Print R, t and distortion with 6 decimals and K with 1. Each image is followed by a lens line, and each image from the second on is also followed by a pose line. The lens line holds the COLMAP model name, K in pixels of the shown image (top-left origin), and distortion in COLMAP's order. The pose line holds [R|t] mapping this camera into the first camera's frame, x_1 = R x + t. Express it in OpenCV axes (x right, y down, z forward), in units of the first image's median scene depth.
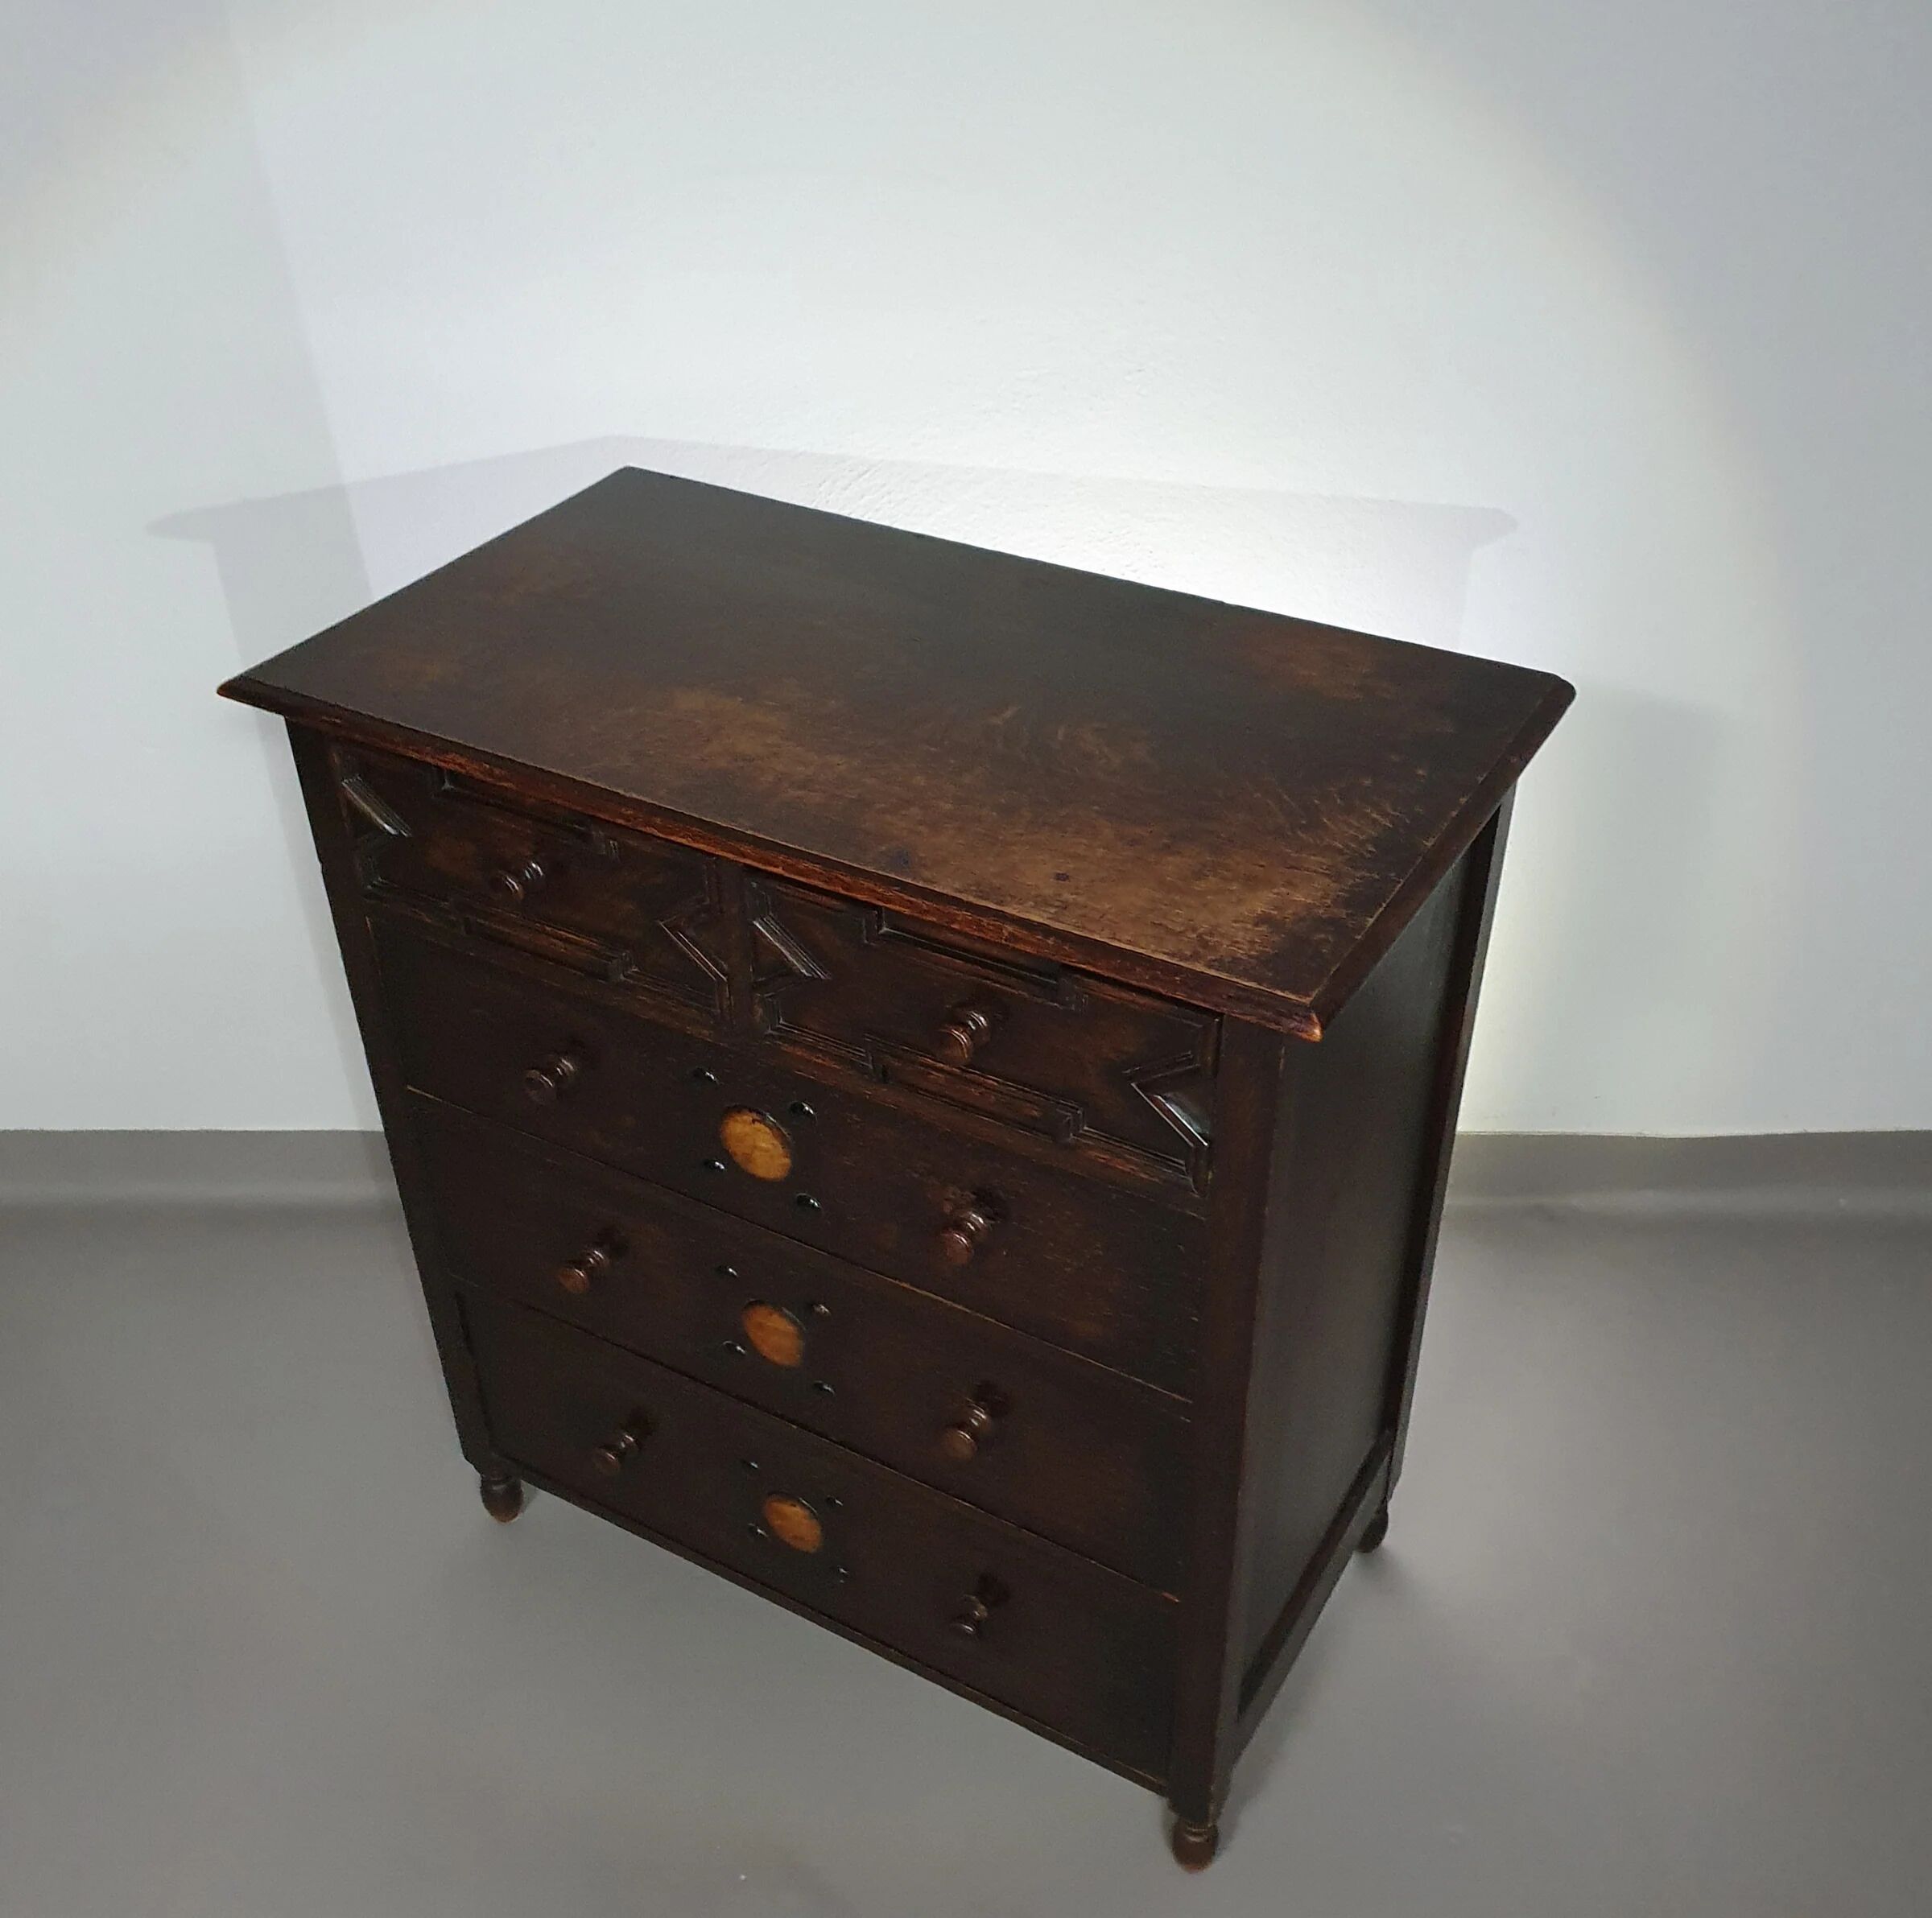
lens RADIAL K [[2029.2, 0, 968.0], [0, 2029.2, 1058.5], [0, 0, 1]] dist [0.155632, -0.372554]
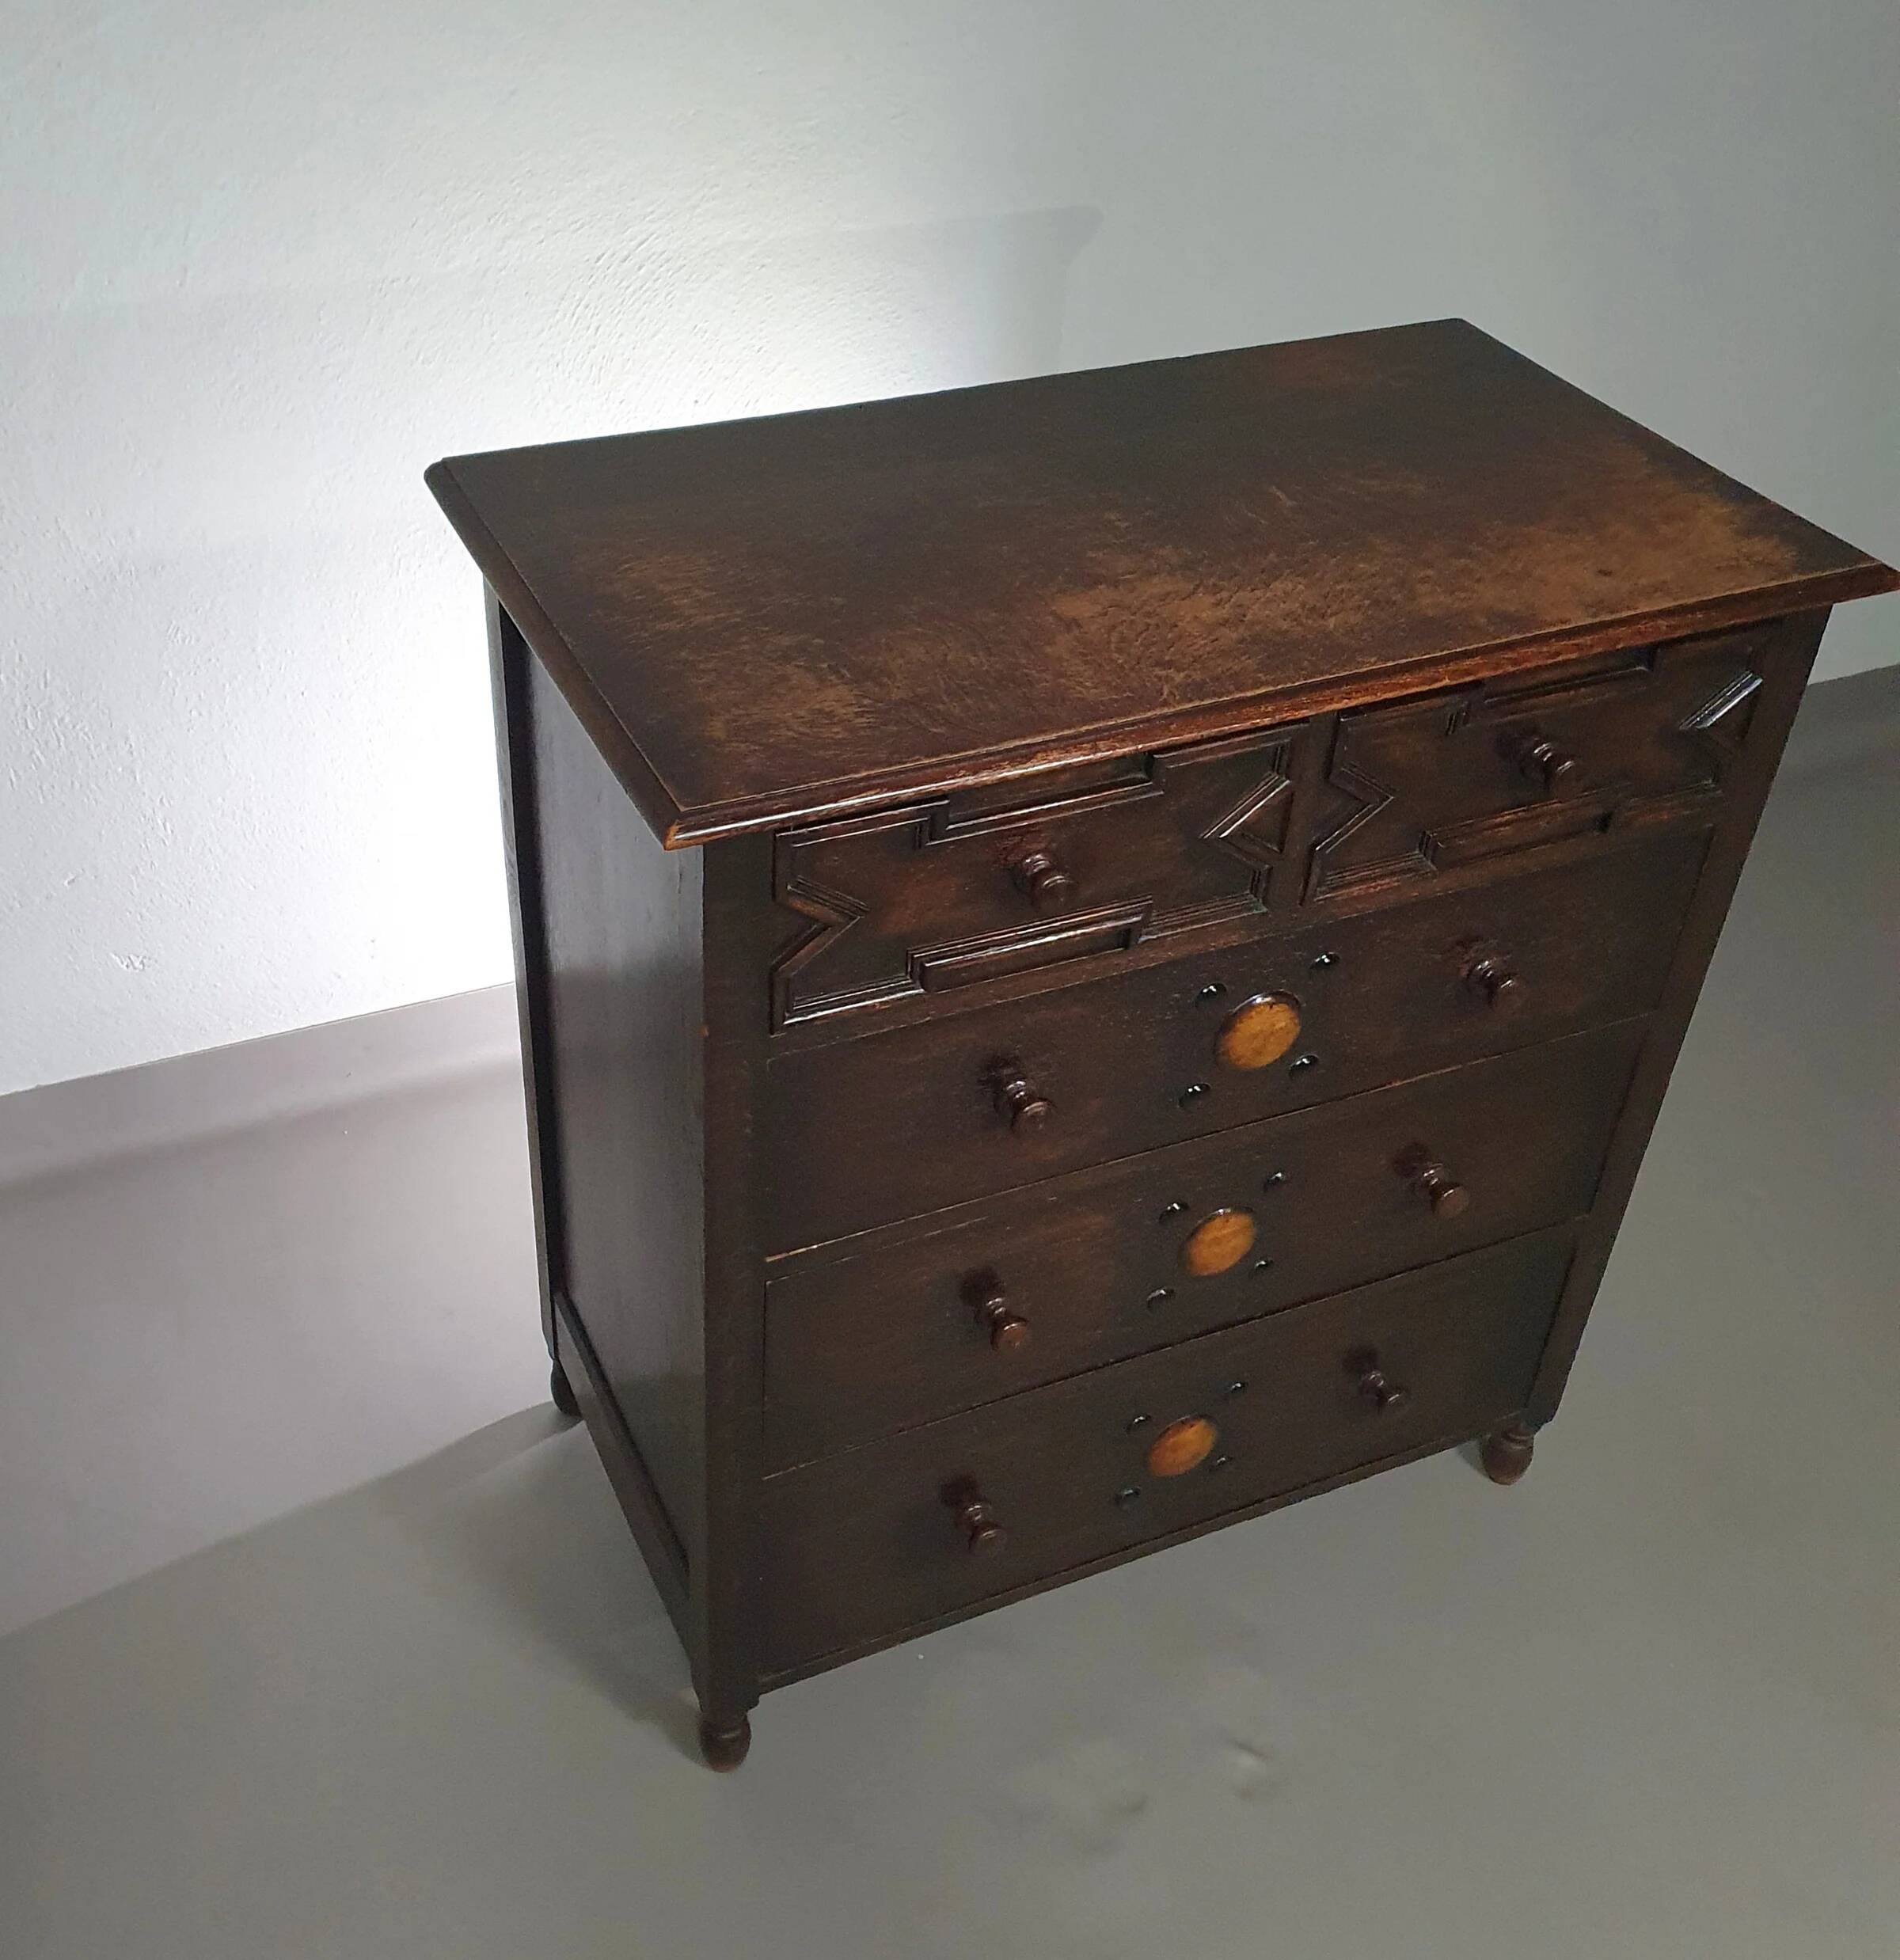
lens RADIAL K [[2130.7, 0, 870.5], [0, 2130.7, 970.8], [0, 0, 1]] dist [0.245601, -0.846537]
pose [[0.577483, -0.463147, 0.672316, -0.927169], [0.452550, 0.867009, 0.208552, -0.289392], [-0.679494, 0.183822, 0.710280, 0.473688]]
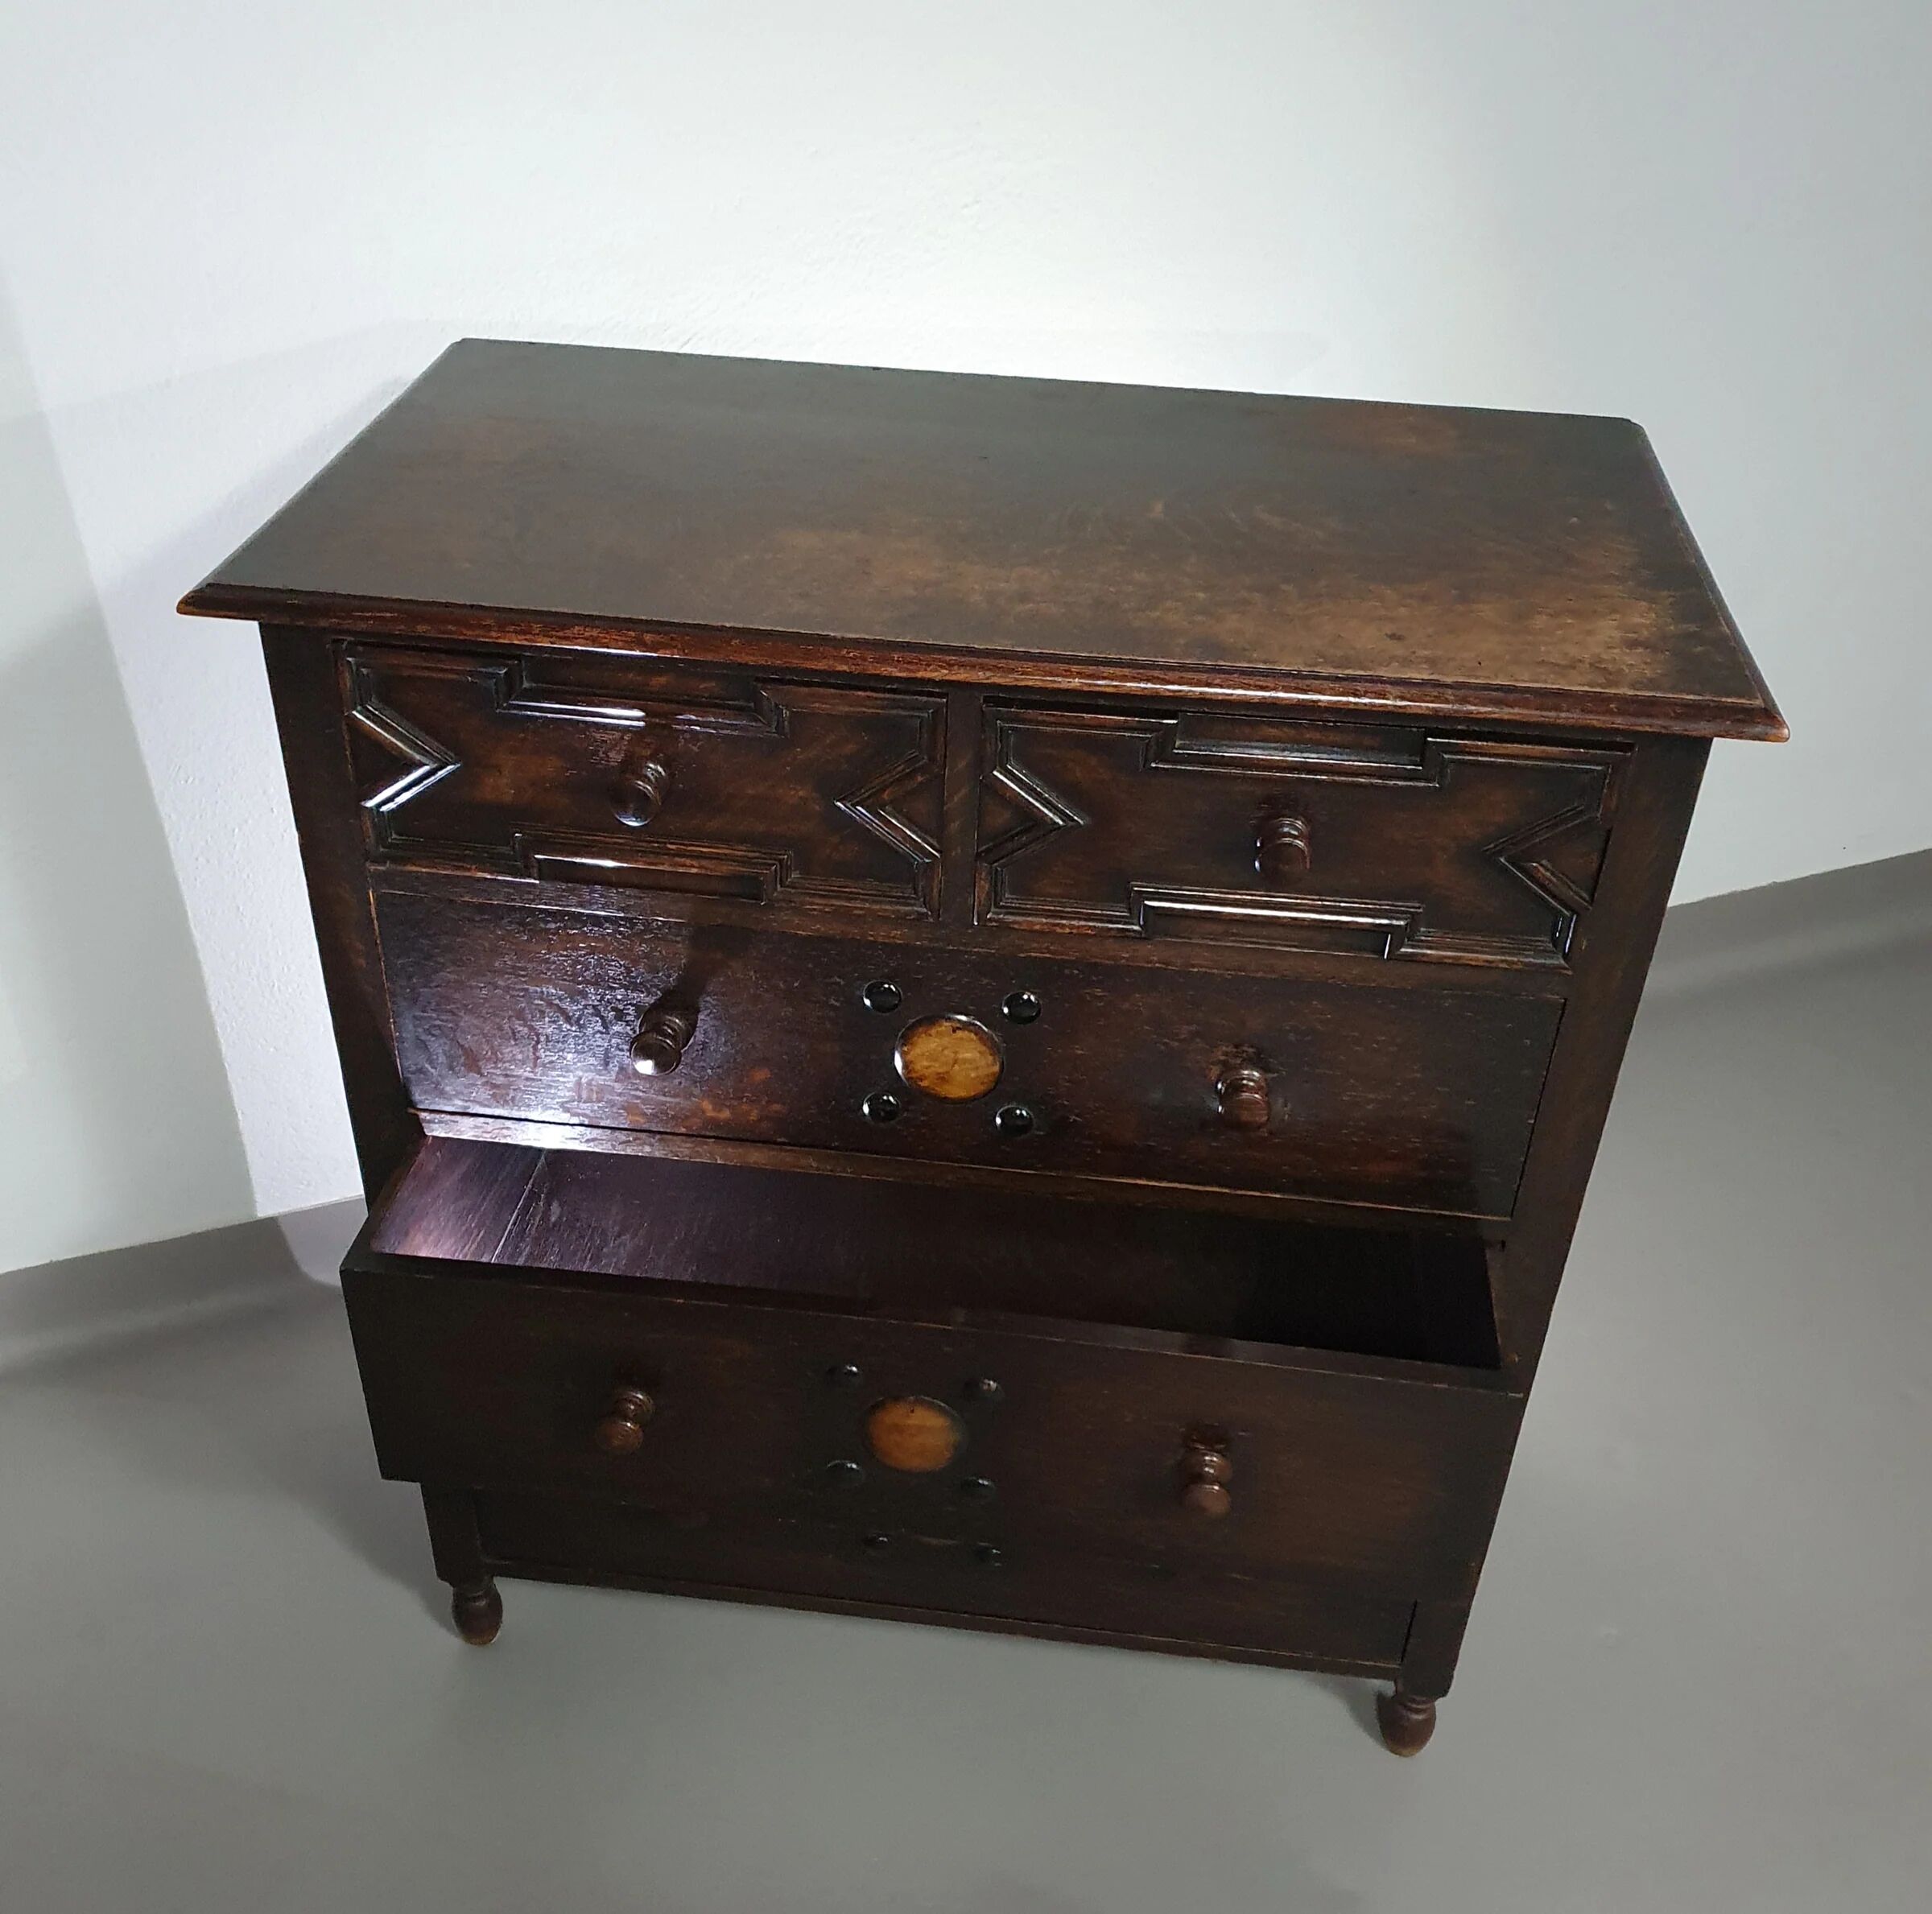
lens RADIAL K [[1994.4, 0, 942.8], [0, 1994.4, 1091.7], [0, 0, 1]] dist [0.211998, -0.729286]
pose [[0.916098, -0.204244, 0.345034, -0.439860], [0.207646, 0.977817, 0.027502, 0.035041], [-0.342997, 0.046450, 0.938187, 0.239137]]
